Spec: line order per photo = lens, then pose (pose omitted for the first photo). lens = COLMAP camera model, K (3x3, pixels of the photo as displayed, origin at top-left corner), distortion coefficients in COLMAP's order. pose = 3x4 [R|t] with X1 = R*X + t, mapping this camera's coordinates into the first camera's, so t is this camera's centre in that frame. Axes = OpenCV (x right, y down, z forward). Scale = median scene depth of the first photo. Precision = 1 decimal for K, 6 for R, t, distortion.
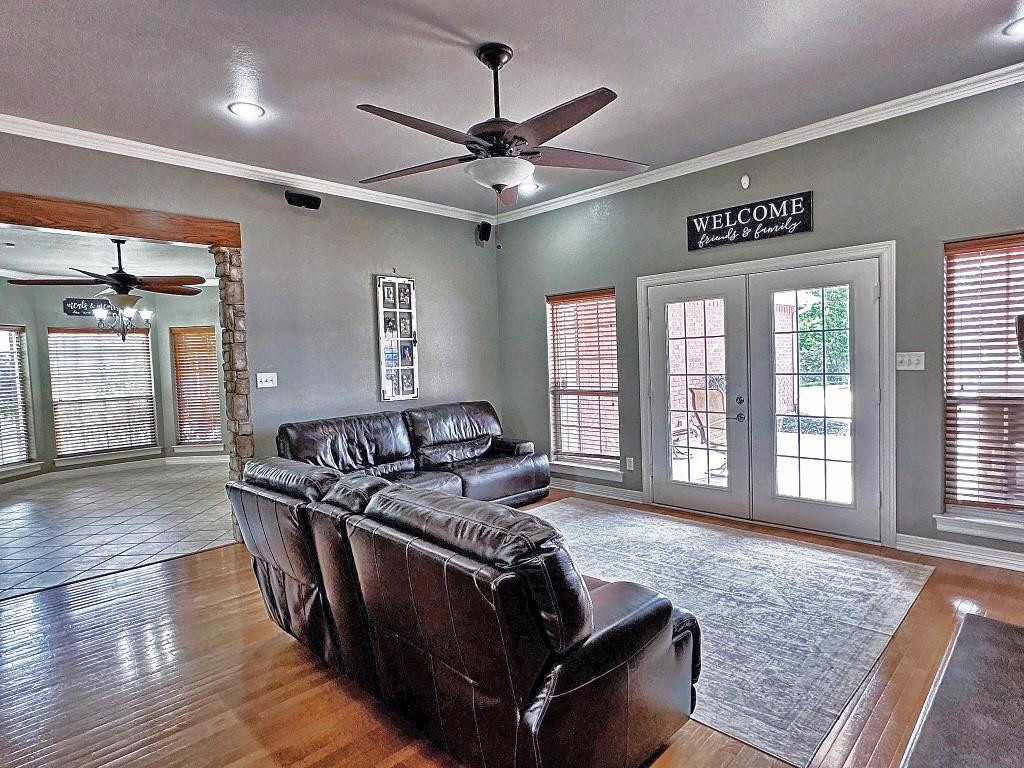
lens RADIAL K [[567.4, 0, 515.6], [0, 567.4, 386.4], [0, 0, 1]] dist [-0.003312, 0.000347]
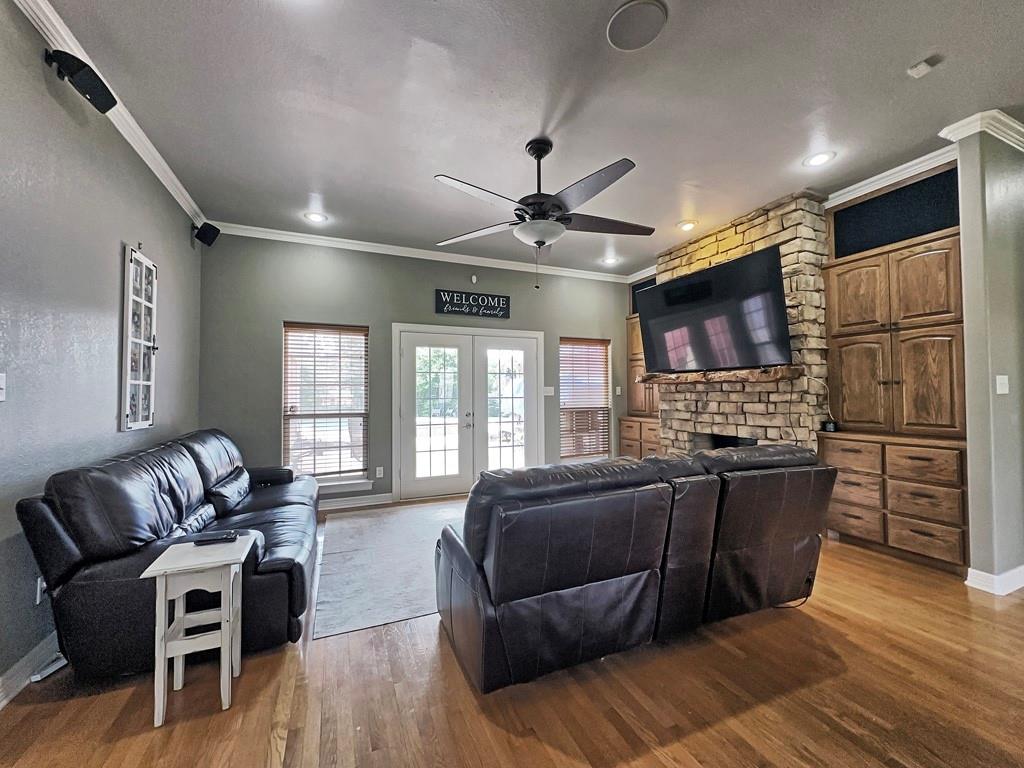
lens RADIAL K [[408.0, 0, 509.8], [0, 408.0, 382.8], [0, 0, 1]] dist [0.000341, -0.000010]
pose [[0.384345, 0.057685, 0.921385, -0.531402], [0.036591, 0.996310, -0.077639, 0.024956], [-0.922464, 0.063555, 0.380816, 0.416460]]
